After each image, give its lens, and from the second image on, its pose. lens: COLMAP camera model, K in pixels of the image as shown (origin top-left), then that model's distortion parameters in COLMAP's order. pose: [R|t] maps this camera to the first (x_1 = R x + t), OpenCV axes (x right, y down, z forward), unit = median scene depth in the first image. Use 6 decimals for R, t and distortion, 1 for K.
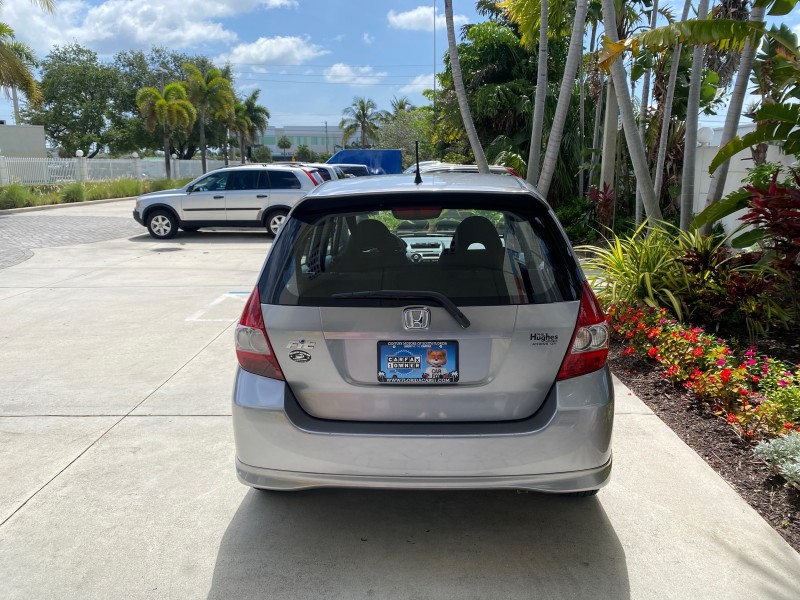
lens RADIAL K [[614.2, 0, 395.4], [0, 614.2, 291.5], [0, 0, 1]] dist [0.009980, -0.011923]
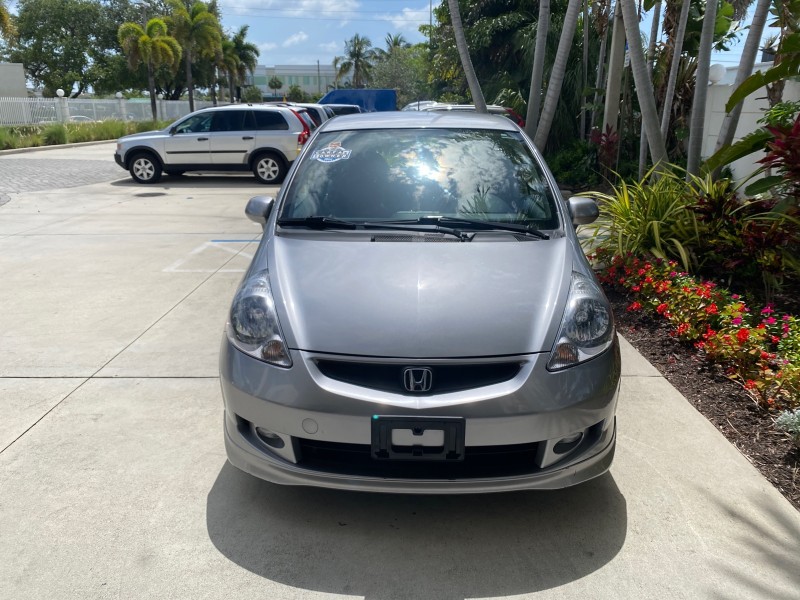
lens RADIAL K [[614.2, 0, 391.9], [0, 614.2, 295.2], [0, 0, 1]] dist [0.009980, -0.011923]
pose [[0.999994, 0.001179, 0.003127, 0.007722], [-0.001467, 0.995583, 0.093876, -0.005439], [-0.003003, -0.093880, 0.995579, 0.060151]]
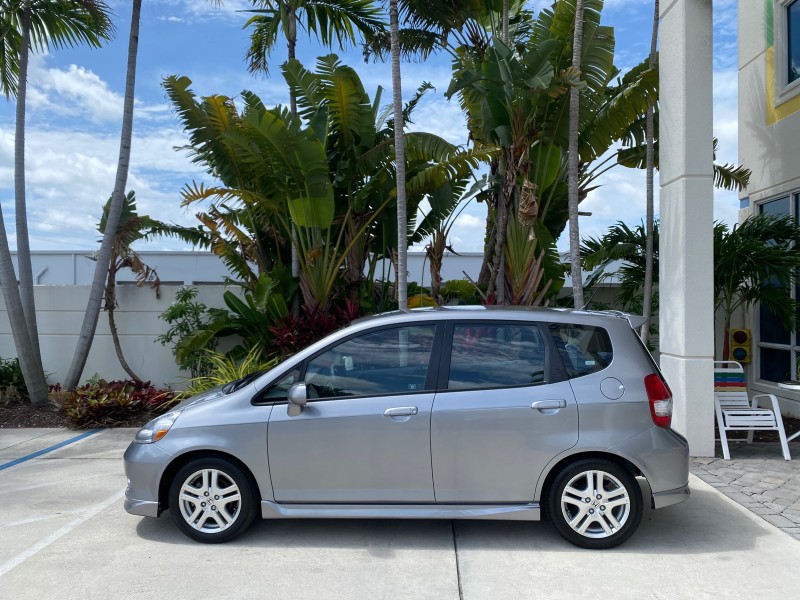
lens RADIAL K [[614.2, 0, 403.5], [0, 614.2, 299.9], [0, 0, 1]] dist [0.009980, -0.011923]
pose [[0.026351, 0.017164, 0.999505, -0.758583], [0.195544, 0.980448, -0.021992, -0.120399], [-0.980341, 0.196027, 0.022480, 0.649648]]
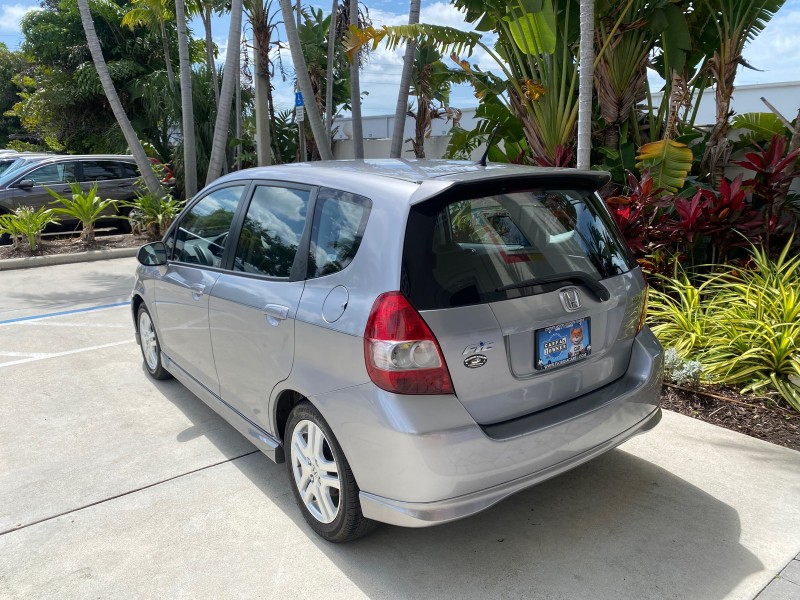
lens RADIAL K [[614.2, 0, 406.5], [0, 614.2, 303.2], [0, 0, 1]] dist [0.009980, -0.011923]
pose [[0.770437, -0.143016, 0.621268, -0.304316], [0.124614, 0.989498, 0.073248, -0.021846], [-0.625219, 0.020985, 0.780167, 0.145611]]
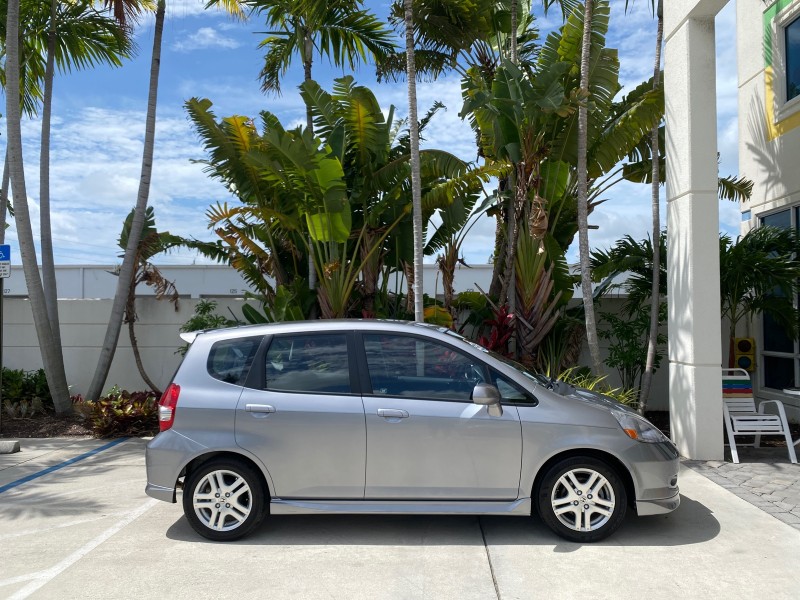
lens RADIAL K [[614.2, 0, 402.8], [0, 614.2, 300.0], [0, 0, 1]] dist [0.009980, -0.011923]
pose [[0.026396, 0.036216, 0.998995, -0.805266], [0.200660, 0.978812, -0.040786, -0.125560], [-0.979305, 0.201535, 0.018570, 0.684248]]
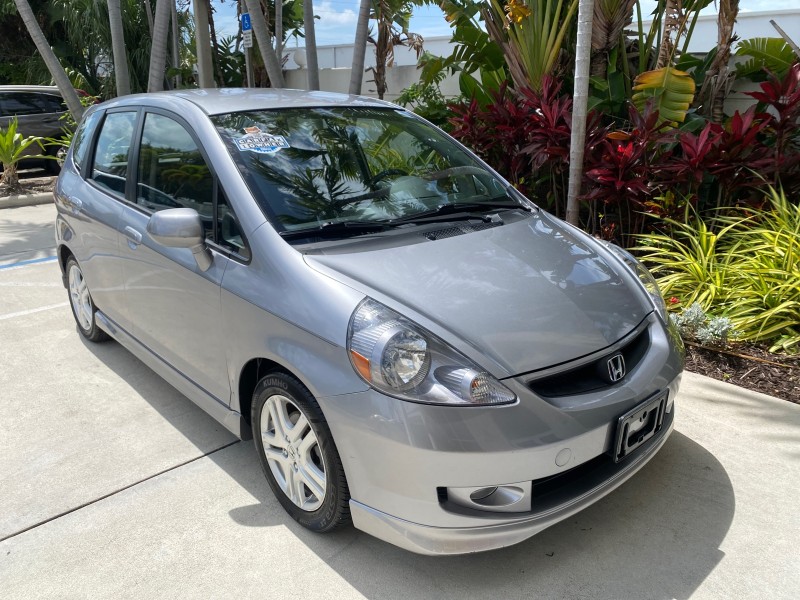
lens RADIAL K [[614.2, 0, 403.5], [0, 614.2, 300.8], [0, 0, 1]] dist [0.009980, -0.011923]
pose [[0.716437, -0.217784, 0.662789, -0.275937], [0.133946, 0.975292, 0.175681, -0.034337], [-0.684673, -0.037086, 0.727906, 0.244198]]
